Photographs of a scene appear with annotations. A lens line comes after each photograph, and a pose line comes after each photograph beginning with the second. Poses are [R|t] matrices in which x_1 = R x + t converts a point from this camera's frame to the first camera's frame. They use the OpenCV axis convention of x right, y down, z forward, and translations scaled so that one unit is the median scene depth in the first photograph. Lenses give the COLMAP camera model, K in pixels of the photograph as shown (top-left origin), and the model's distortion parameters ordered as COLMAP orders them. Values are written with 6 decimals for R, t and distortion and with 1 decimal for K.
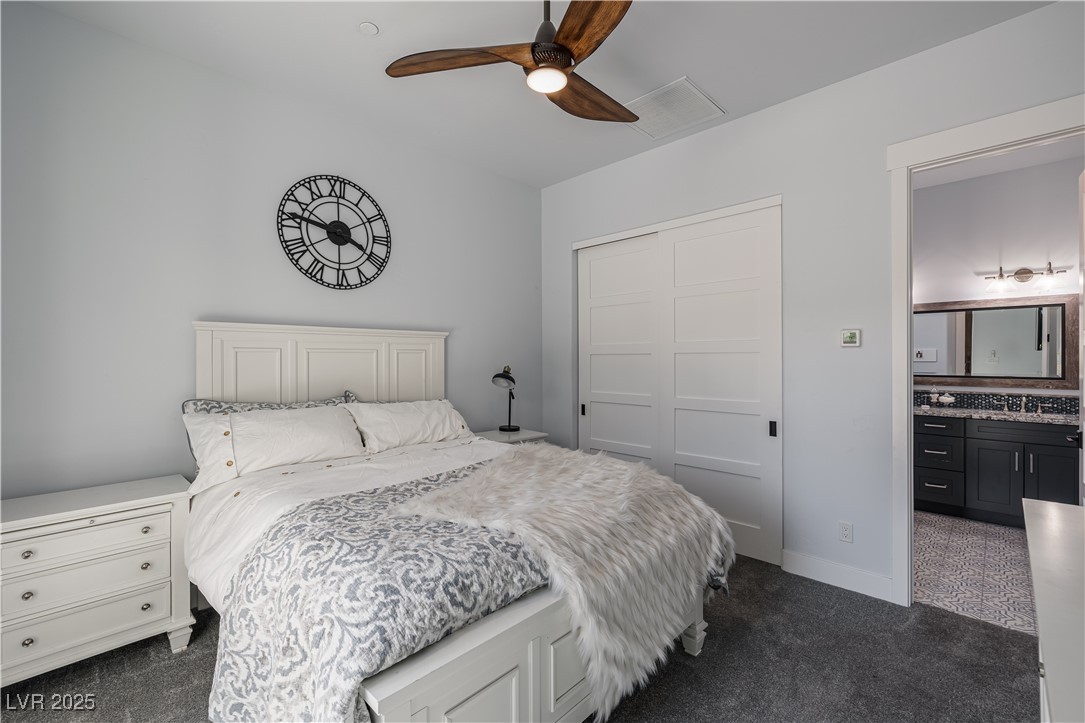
lens RADIAL K [[467.9, 0, 540.1], [0, 467.9, 358.6], [0, 0, 1]] dist [0.004246, -0.001277]
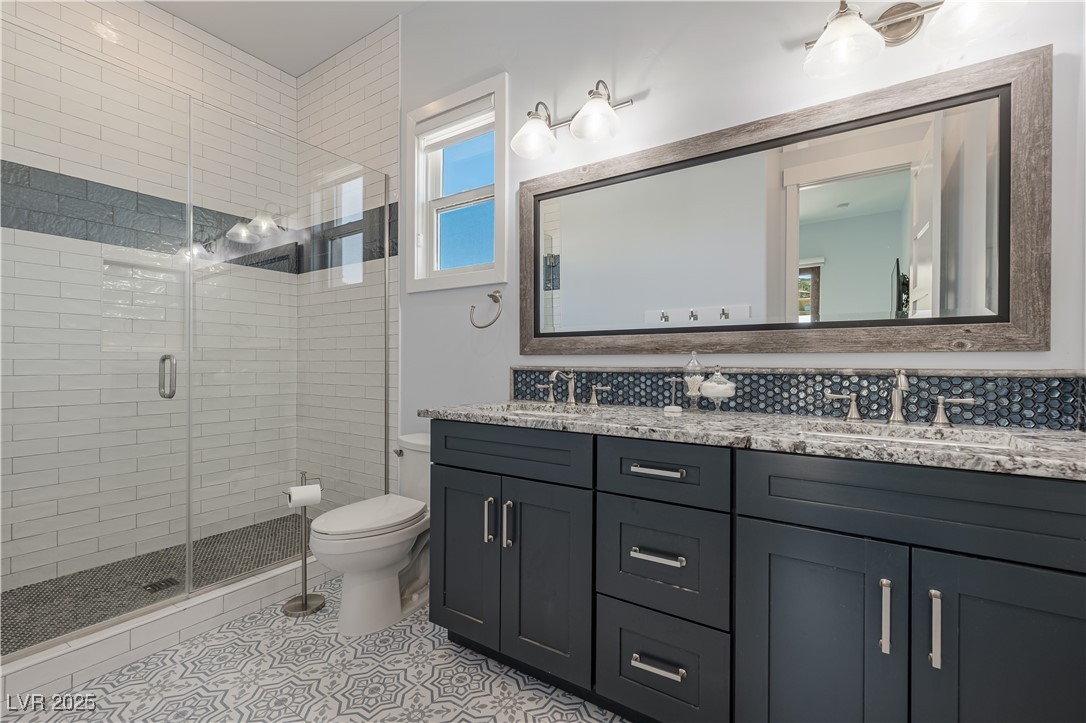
lens RADIAL K [[468.4, 0, 546.7], [0, 468.4, 365.1], [0, 0, 1]] dist [0.004246, -0.001277]
pose [[0.981456, 0.003494, 0.191656, 0.711818], [-0.003380, 0.999994, -0.000919, 0.073567], [-0.191658, 0.000254, 0.981462, 0.711740]]
